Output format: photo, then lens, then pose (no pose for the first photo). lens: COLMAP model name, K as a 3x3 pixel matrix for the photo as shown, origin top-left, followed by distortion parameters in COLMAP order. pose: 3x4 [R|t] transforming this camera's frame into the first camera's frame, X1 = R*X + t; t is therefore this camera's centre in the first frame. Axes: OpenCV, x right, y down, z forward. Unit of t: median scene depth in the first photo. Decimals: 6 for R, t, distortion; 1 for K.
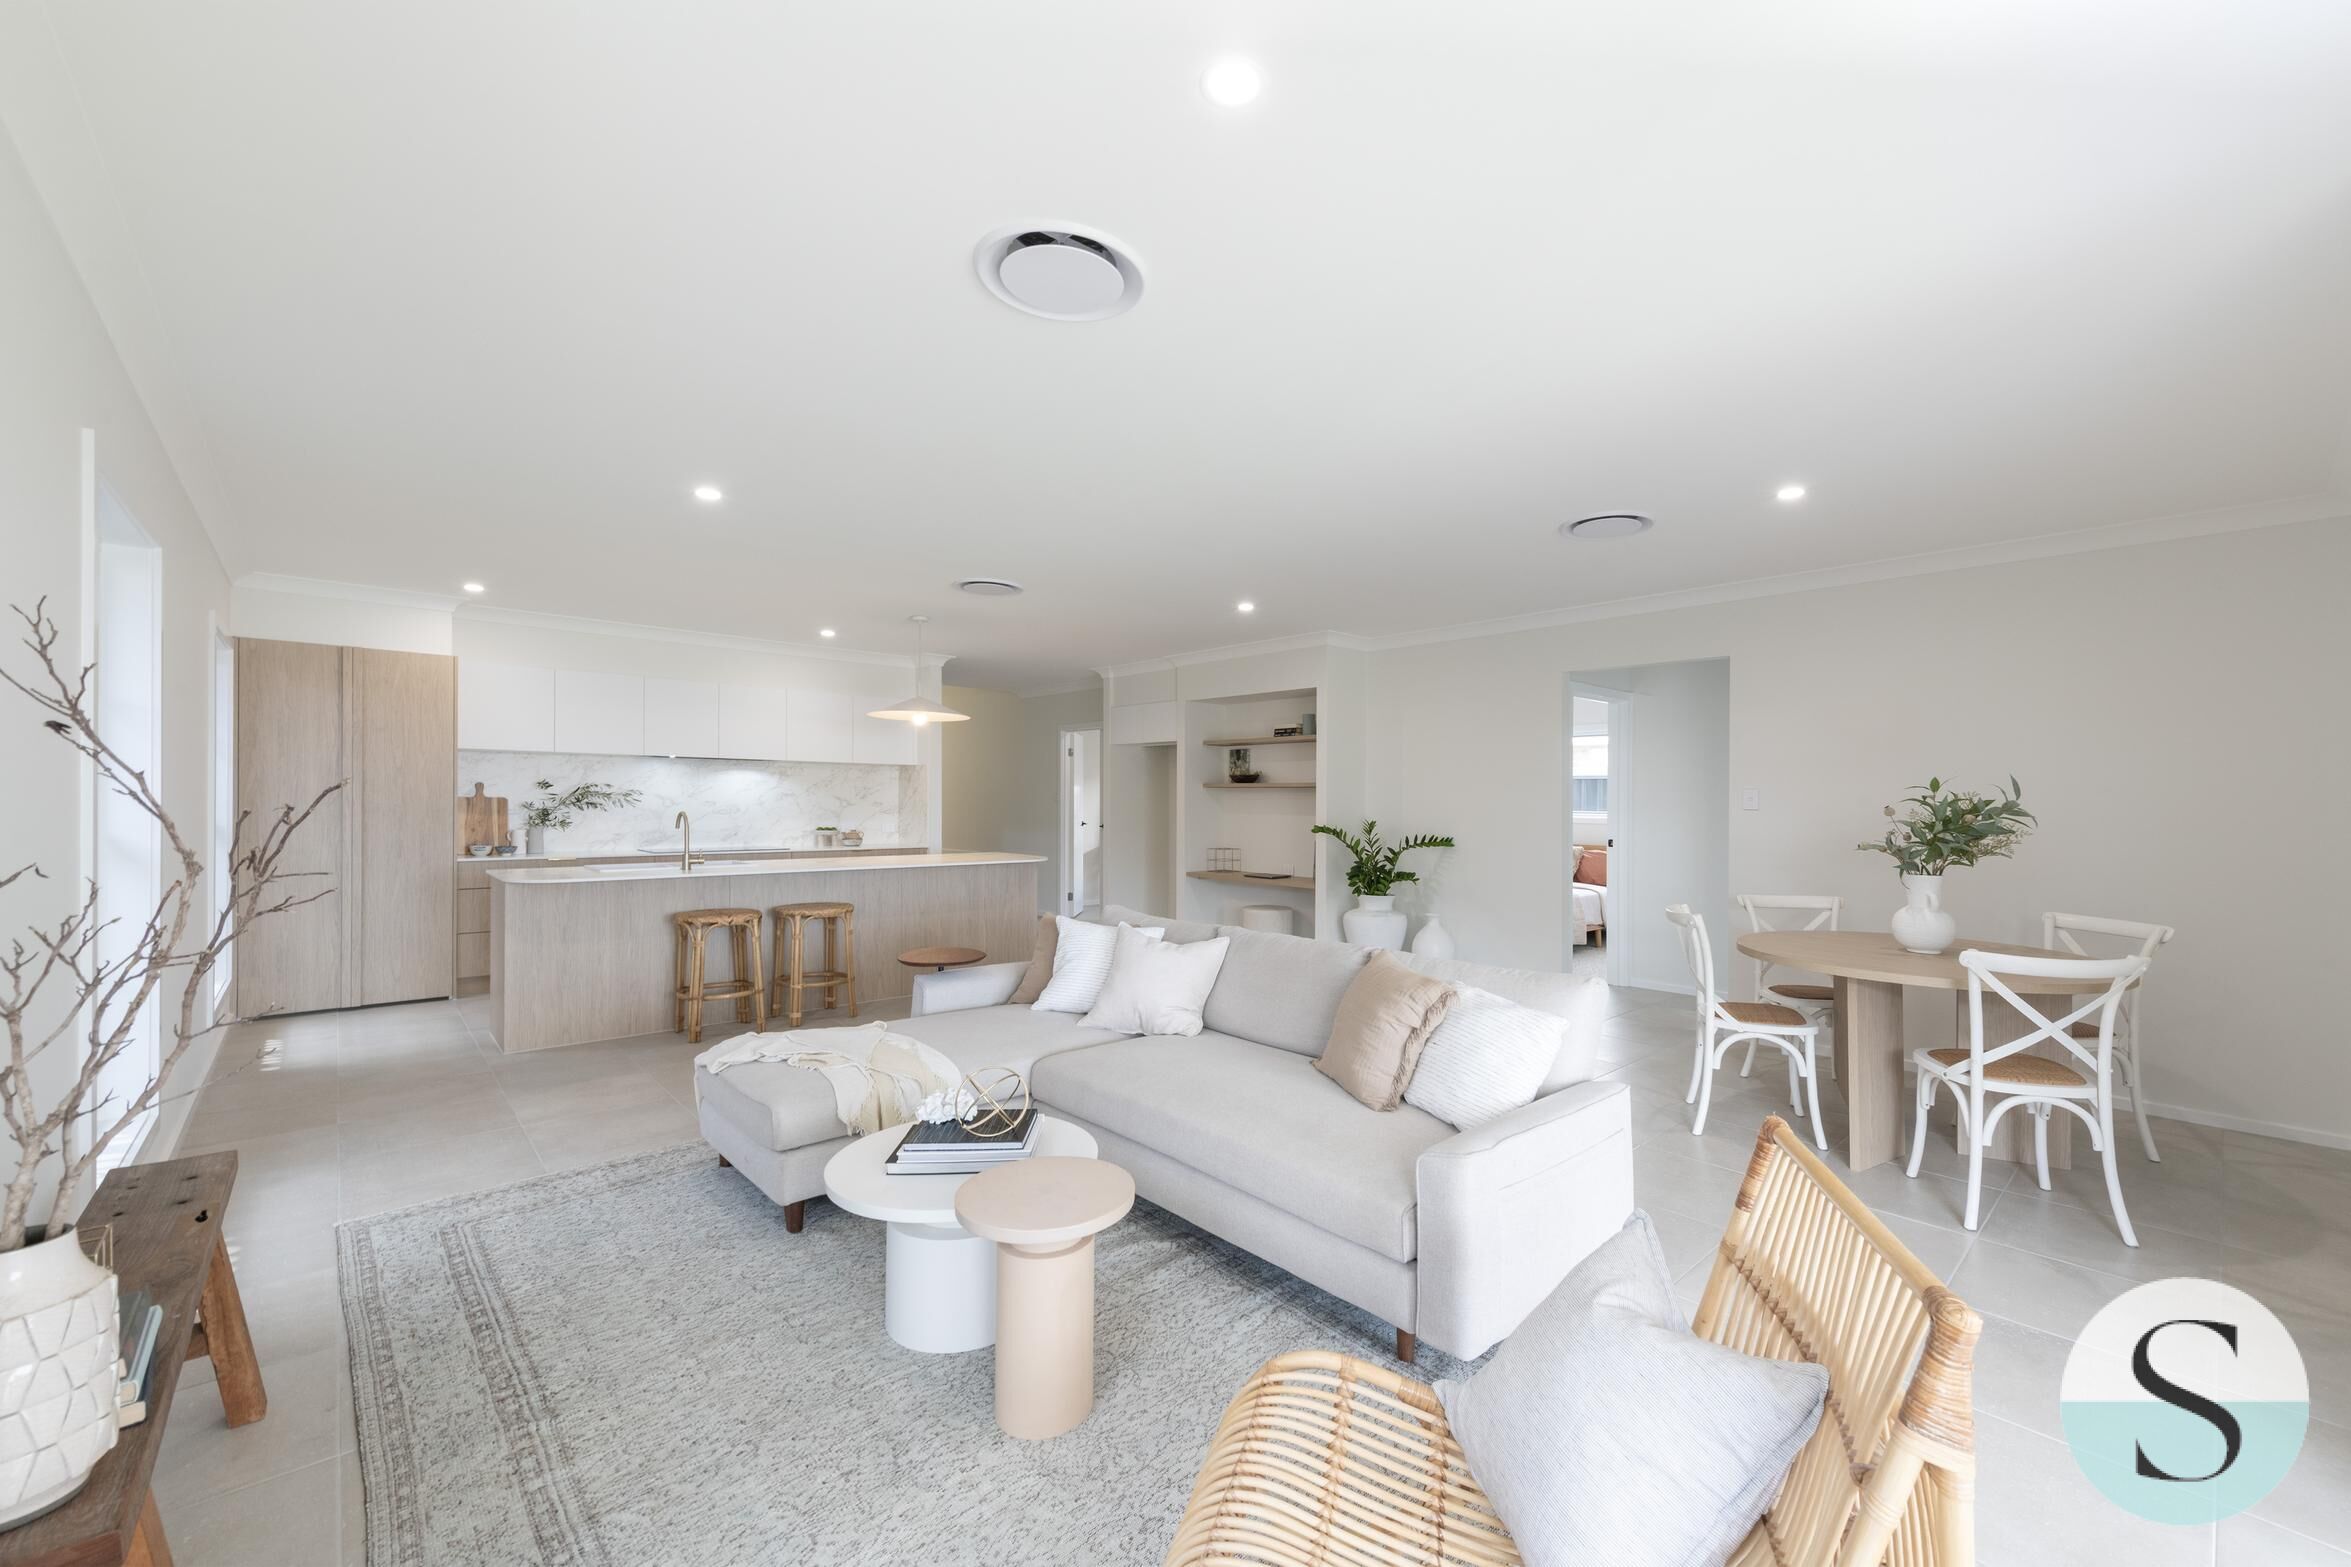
lens RADIAL K [[912.7, 0, 1303.6], [0, 912.7, 805.3], [0, 0, 1]] dist [0.013683, -0.000060]
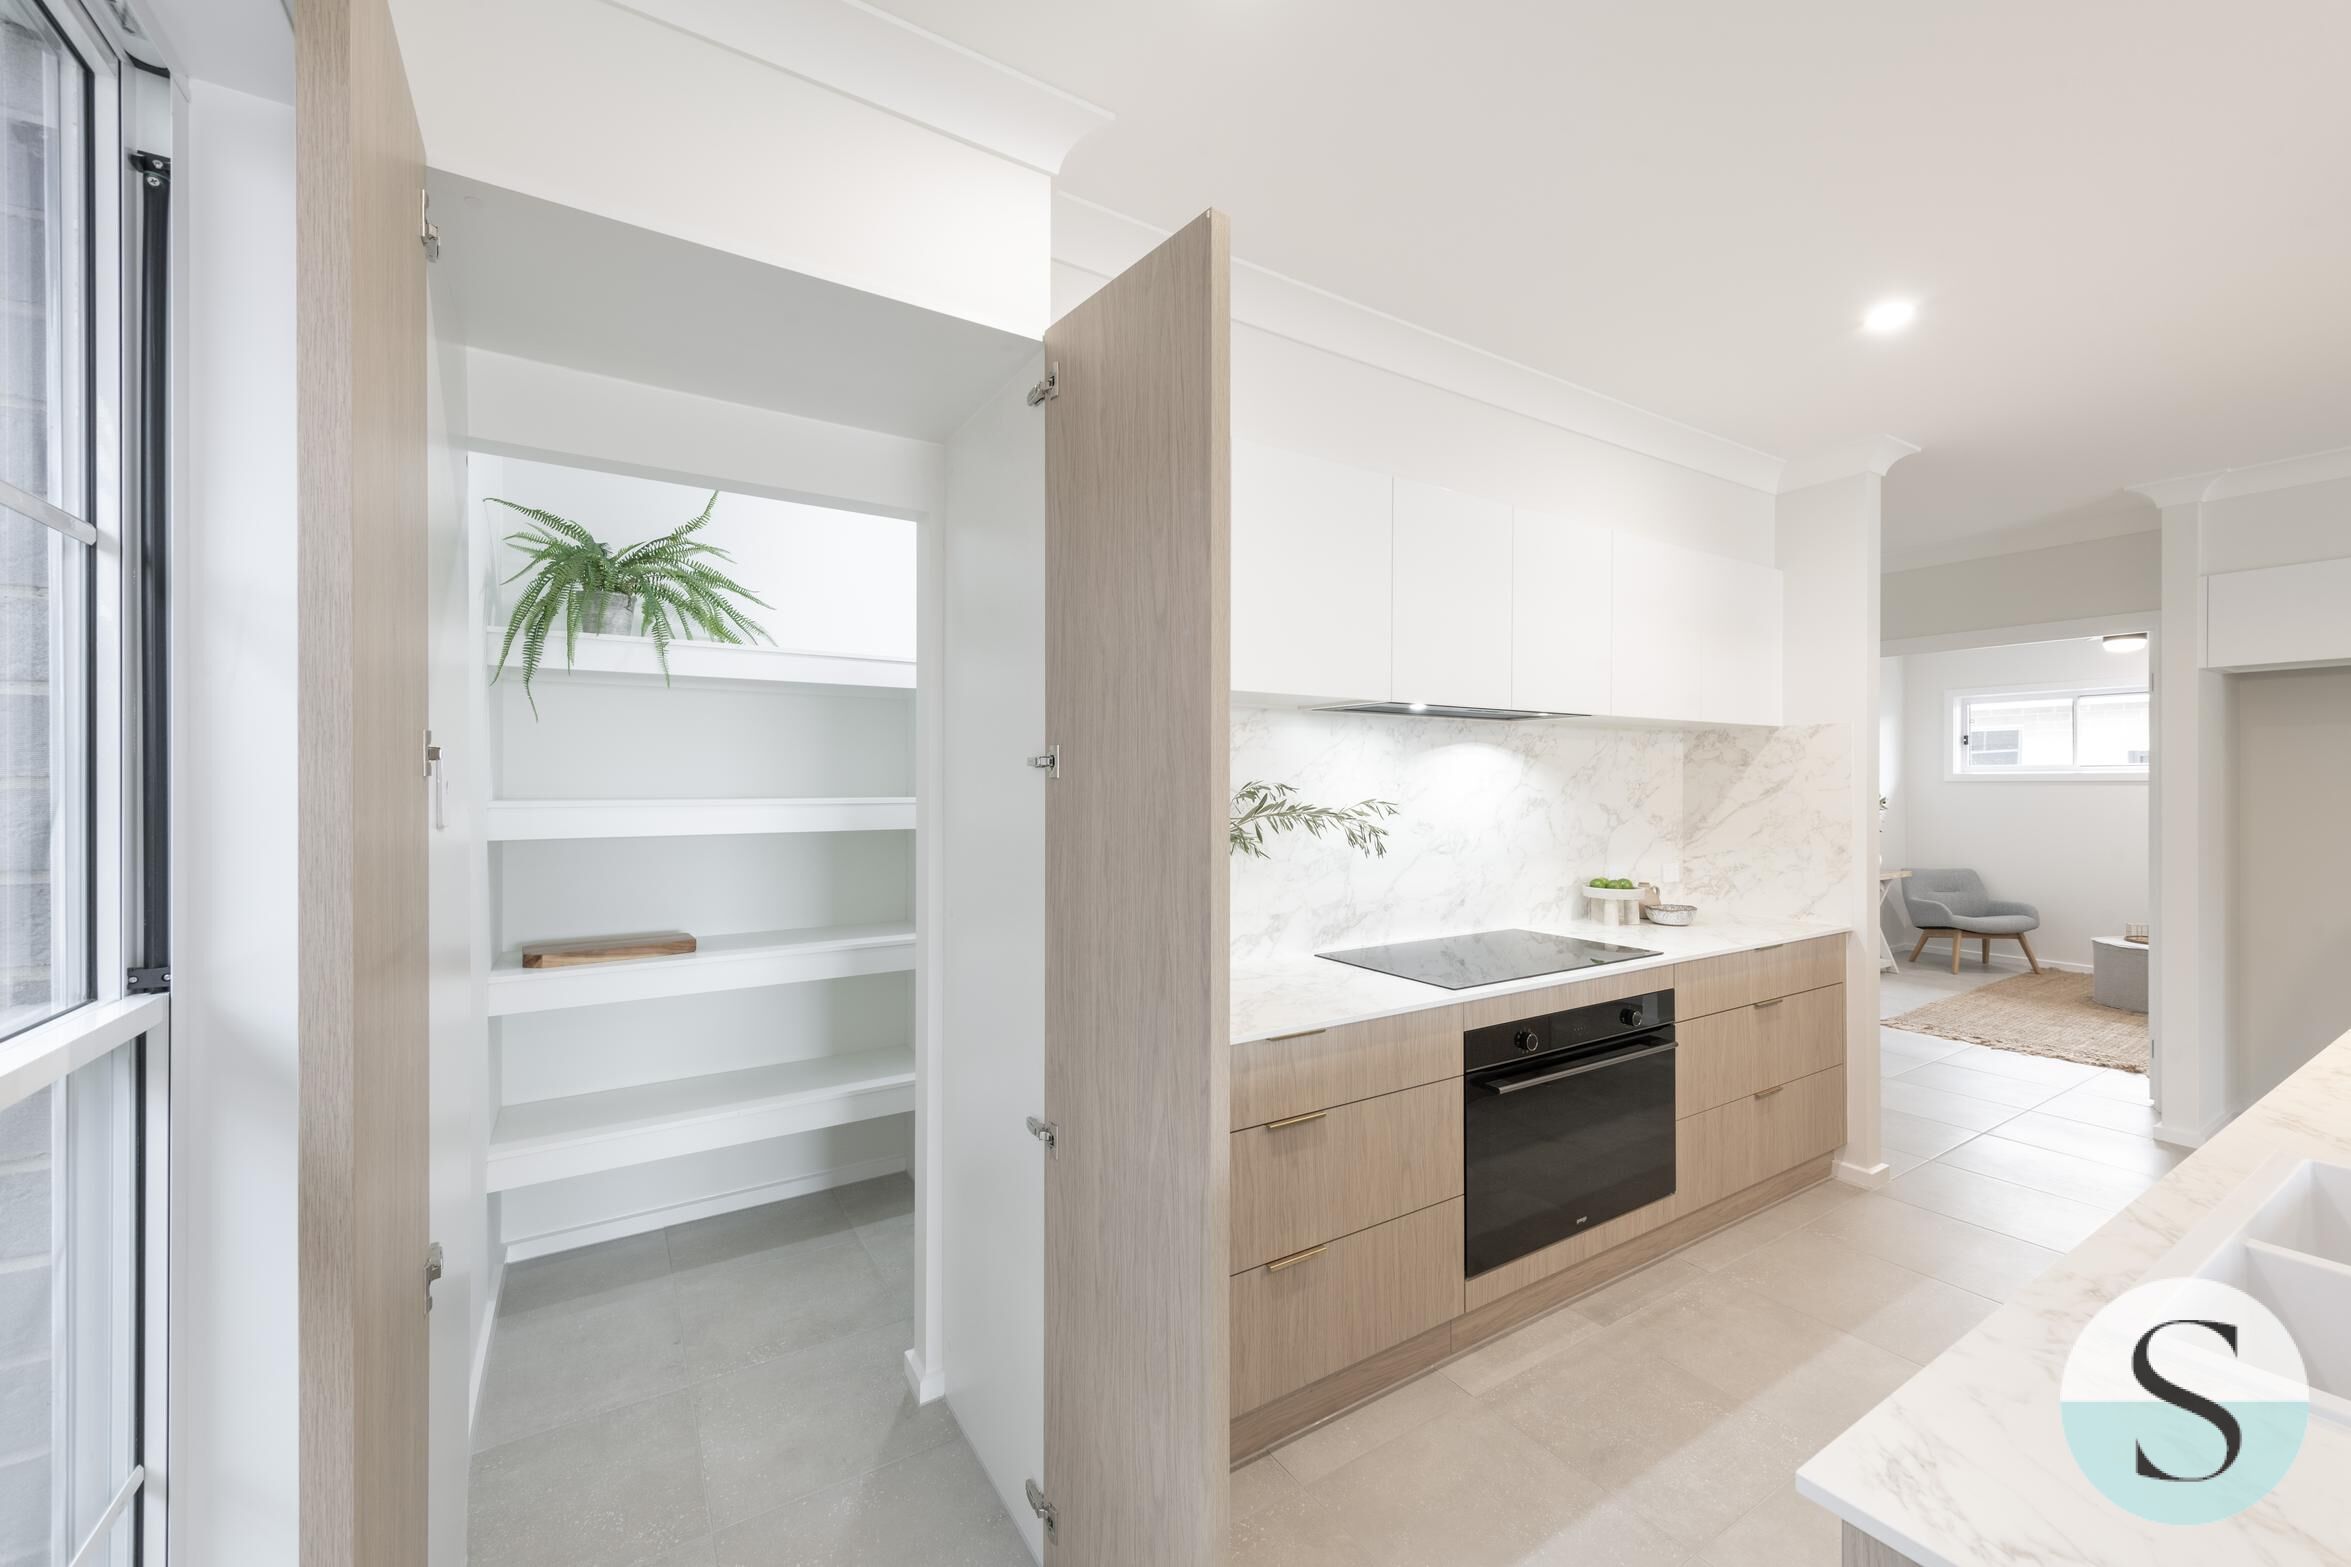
lens RADIAL K [[926.2, 0, 1182.2], [0, 926.2, 773.9], [0, 0, 1]] dist [0.017653, -0.000344]
pose [[0.970449, -0.011103, -0.241049, -0.743118], [0.007843, 0.999864, -0.014478, -0.023362], [0.241177, 0.012160, 0.970405, 0.669423]]
